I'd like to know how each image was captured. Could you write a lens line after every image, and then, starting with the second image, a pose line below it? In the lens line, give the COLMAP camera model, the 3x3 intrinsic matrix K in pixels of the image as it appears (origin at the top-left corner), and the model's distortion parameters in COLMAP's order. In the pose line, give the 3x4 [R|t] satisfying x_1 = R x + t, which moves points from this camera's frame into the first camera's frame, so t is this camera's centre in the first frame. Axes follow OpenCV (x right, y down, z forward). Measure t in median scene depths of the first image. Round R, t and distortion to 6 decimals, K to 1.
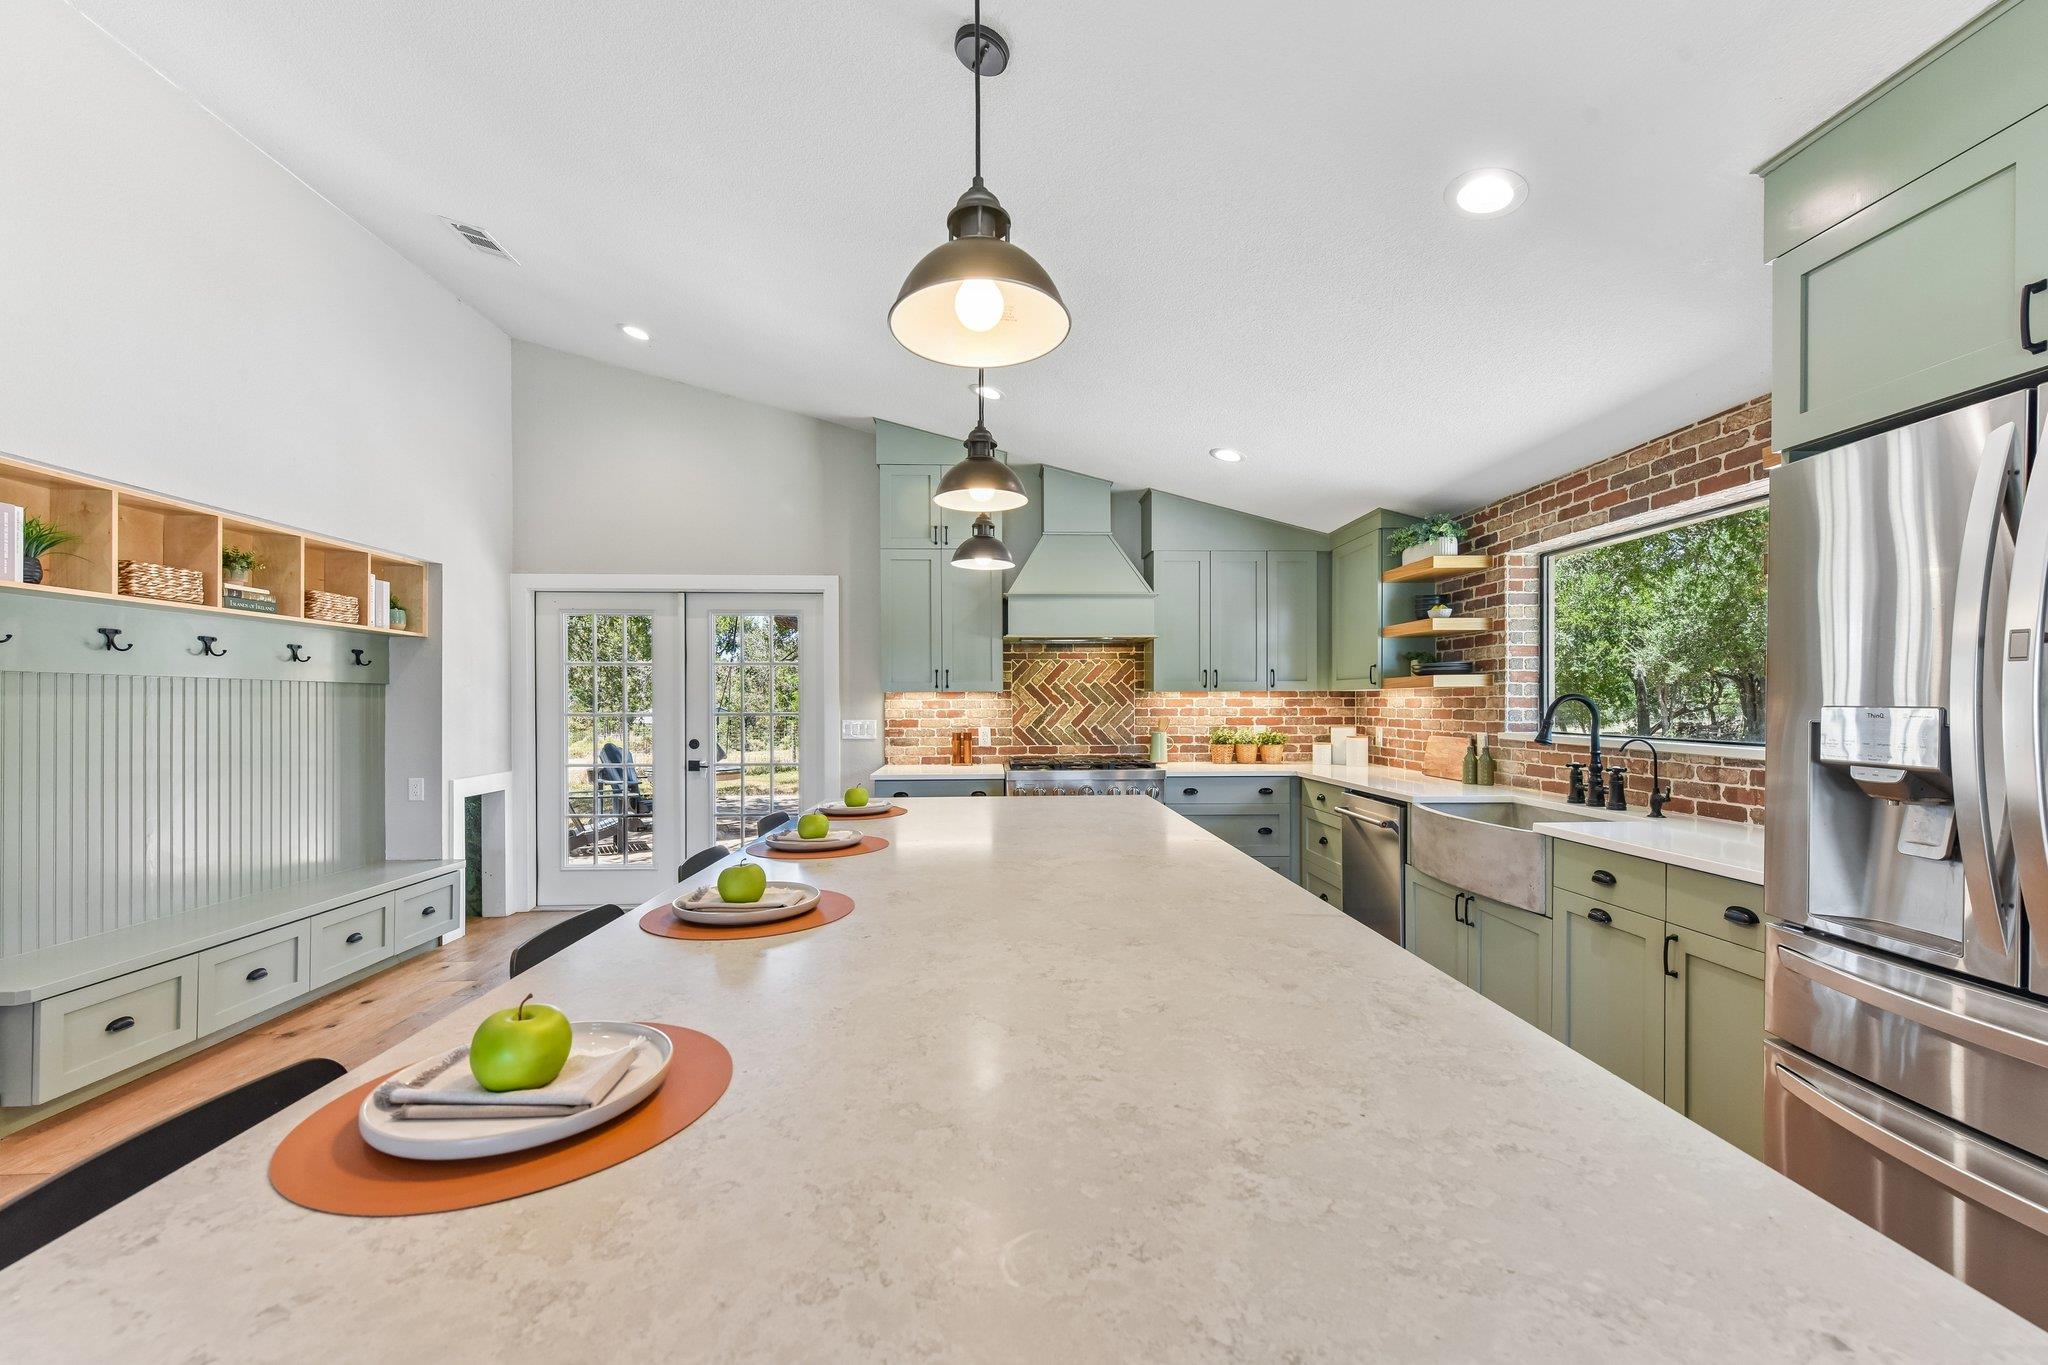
lens RADIAL K [[817.2, 0, 1027.5], [0, 817.2, 702.2], [0, 0, 1]] dist [0.005432, -0.001931]
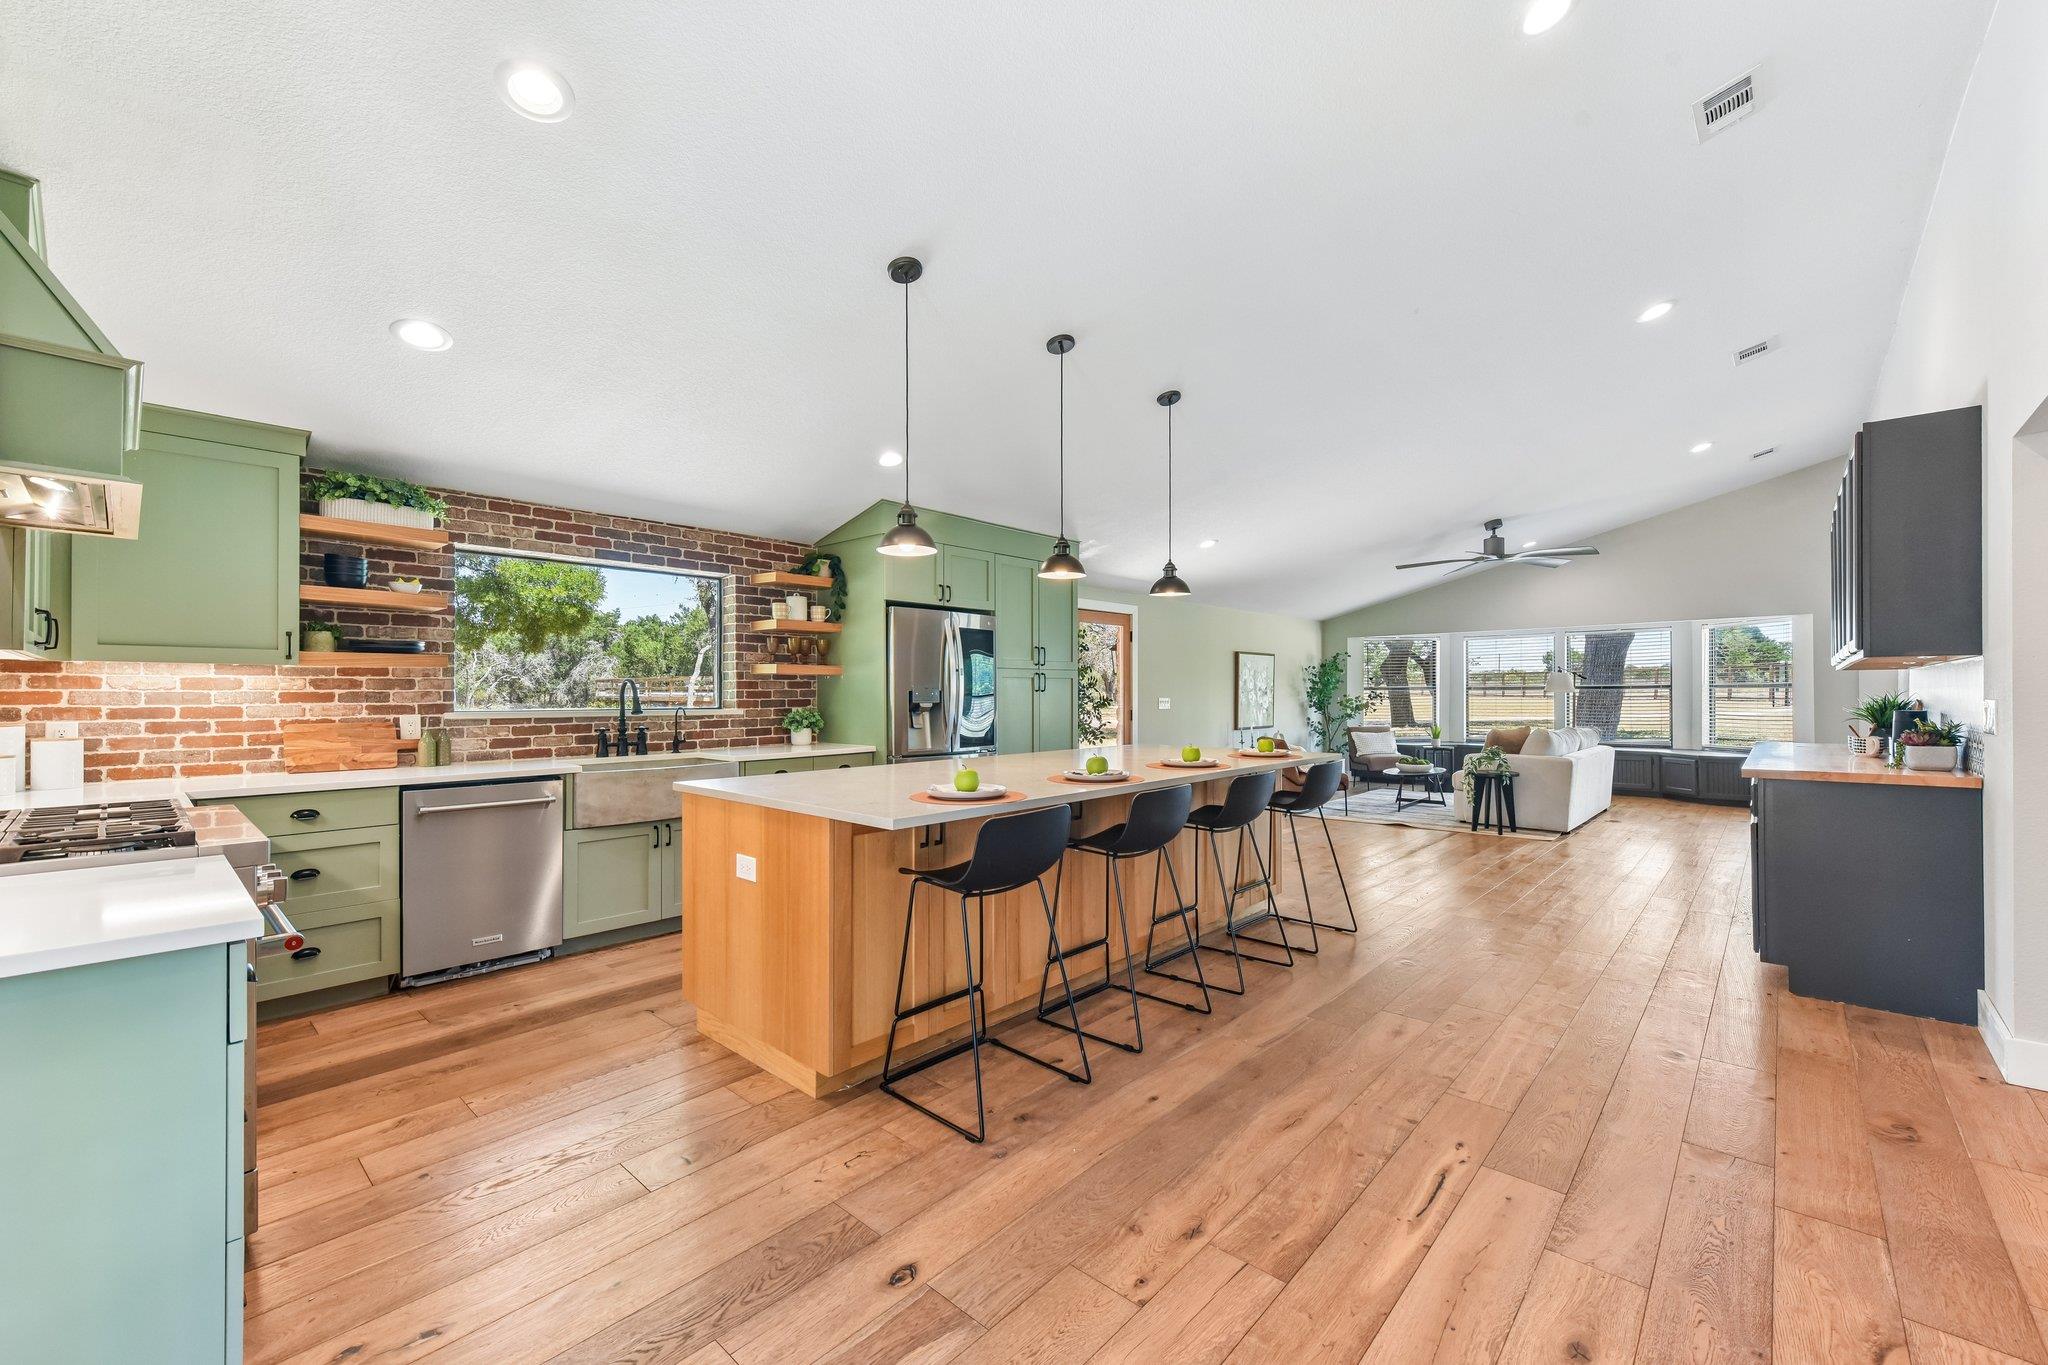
lens RADIAL K [[817.2, 0, 1051.8], [0, 817.2, 690.2], [0, 0, 1]] dist [0.005432, -0.001931]
pose [[-0.712466, 0.006804, 0.701674, -0.542792], [0.004477, 0.999977, -0.005151, 0.012931], [-0.701693, -0.000529, -0.712480, 0.931007]]
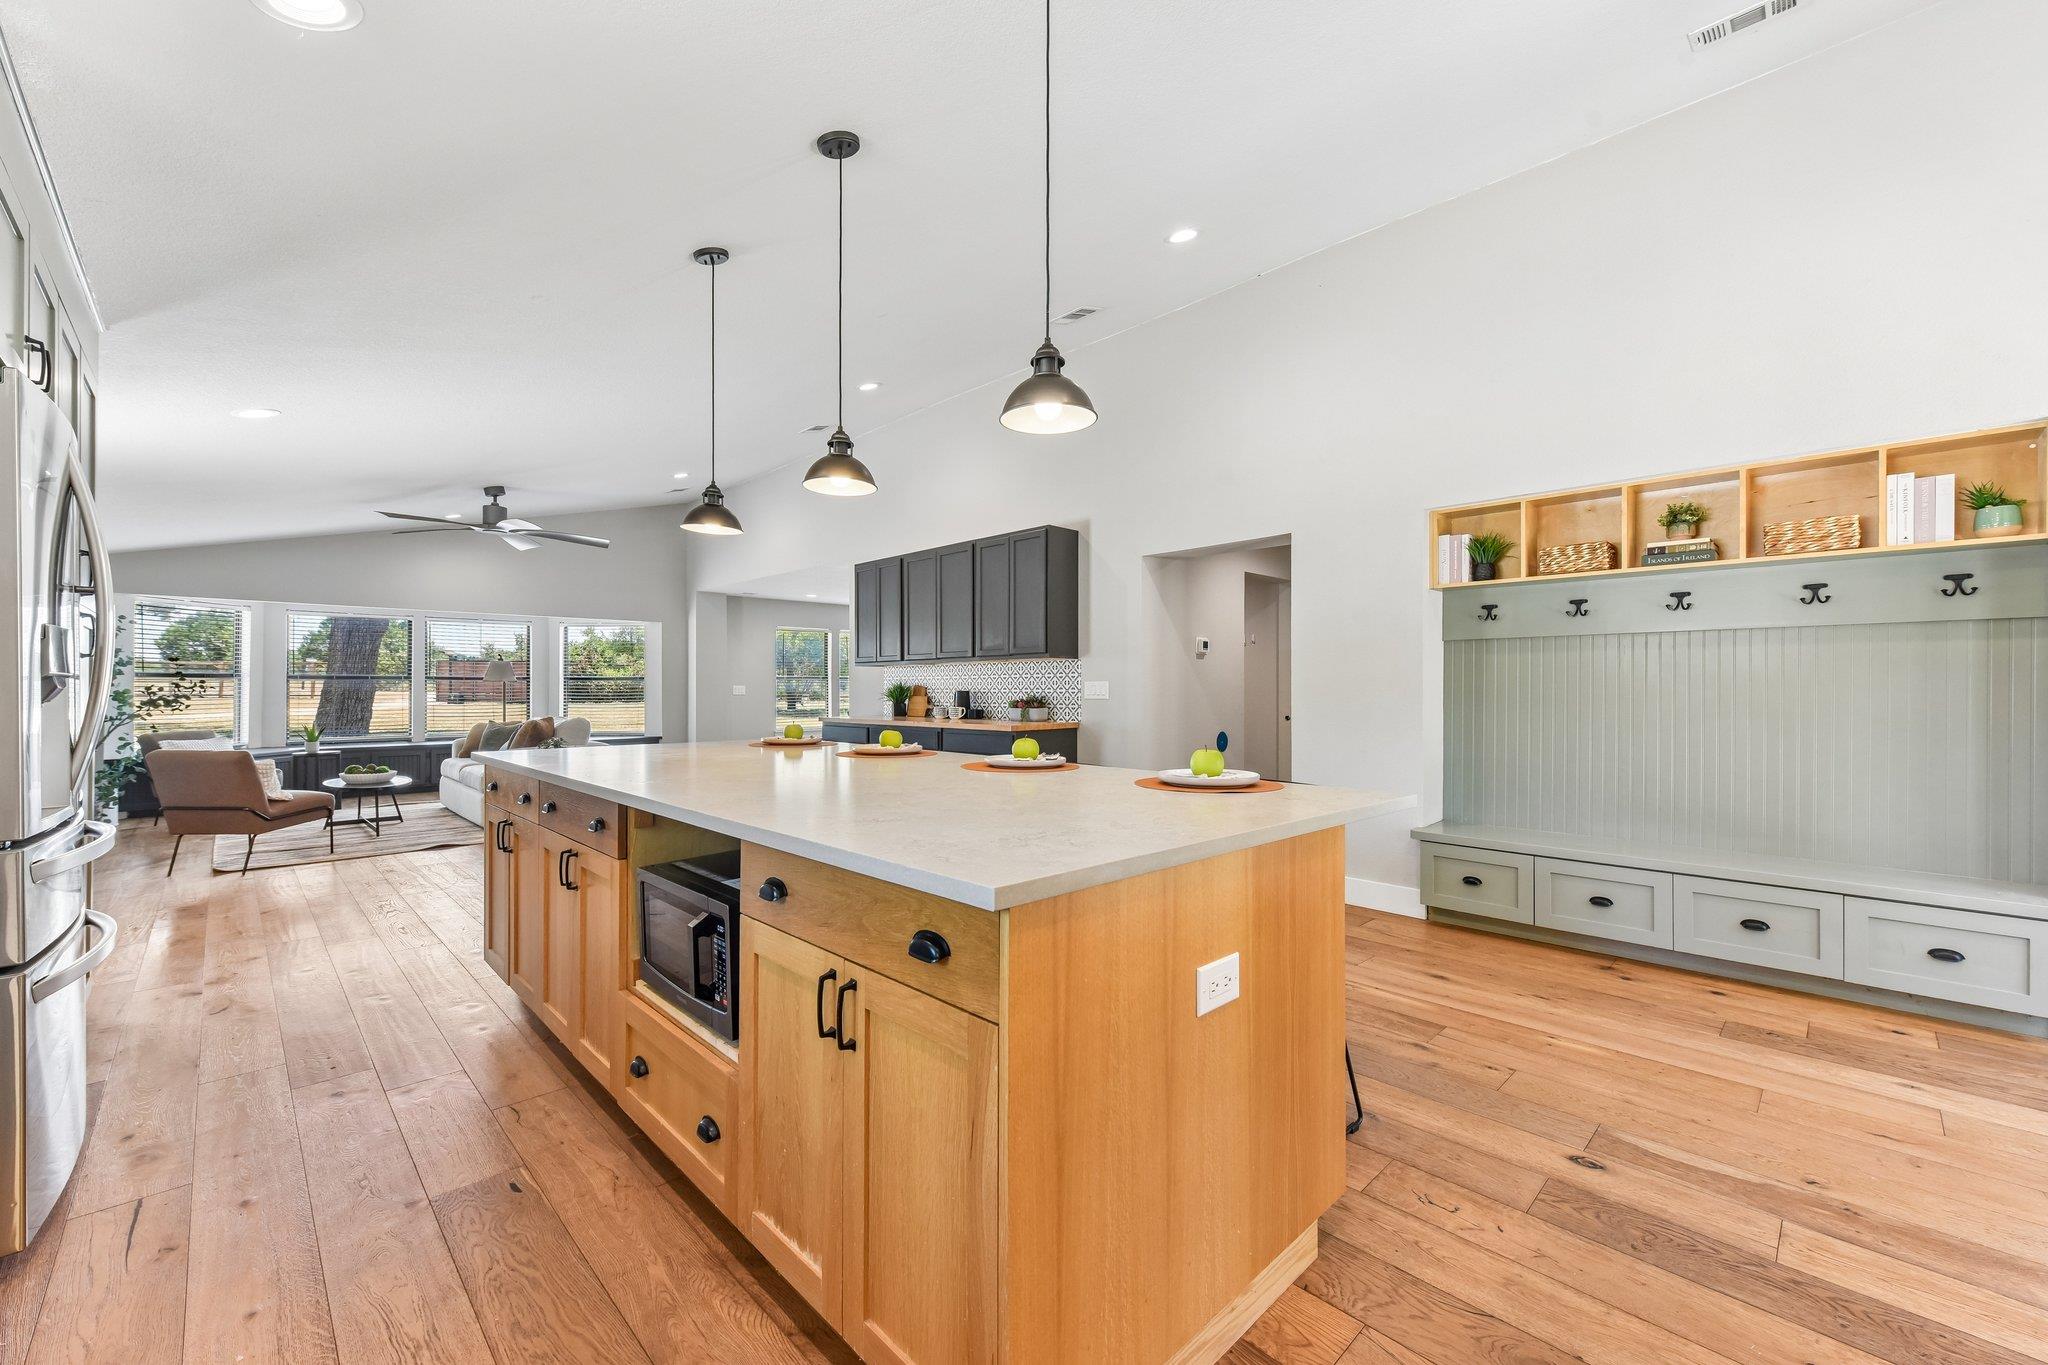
lens RADIAL K [[817.2, 0, 1019.9], [0, 817.2, 689.4], [0, 0, 1]] dist [0.005432, -0.001931]
pose [[-0.756669, 0.002388, -0.653794, 0.232018], [0.002268, 0.999997, 0.001027, 0.029275], [0.653794, -0.000705, -0.756672, 0.846805]]
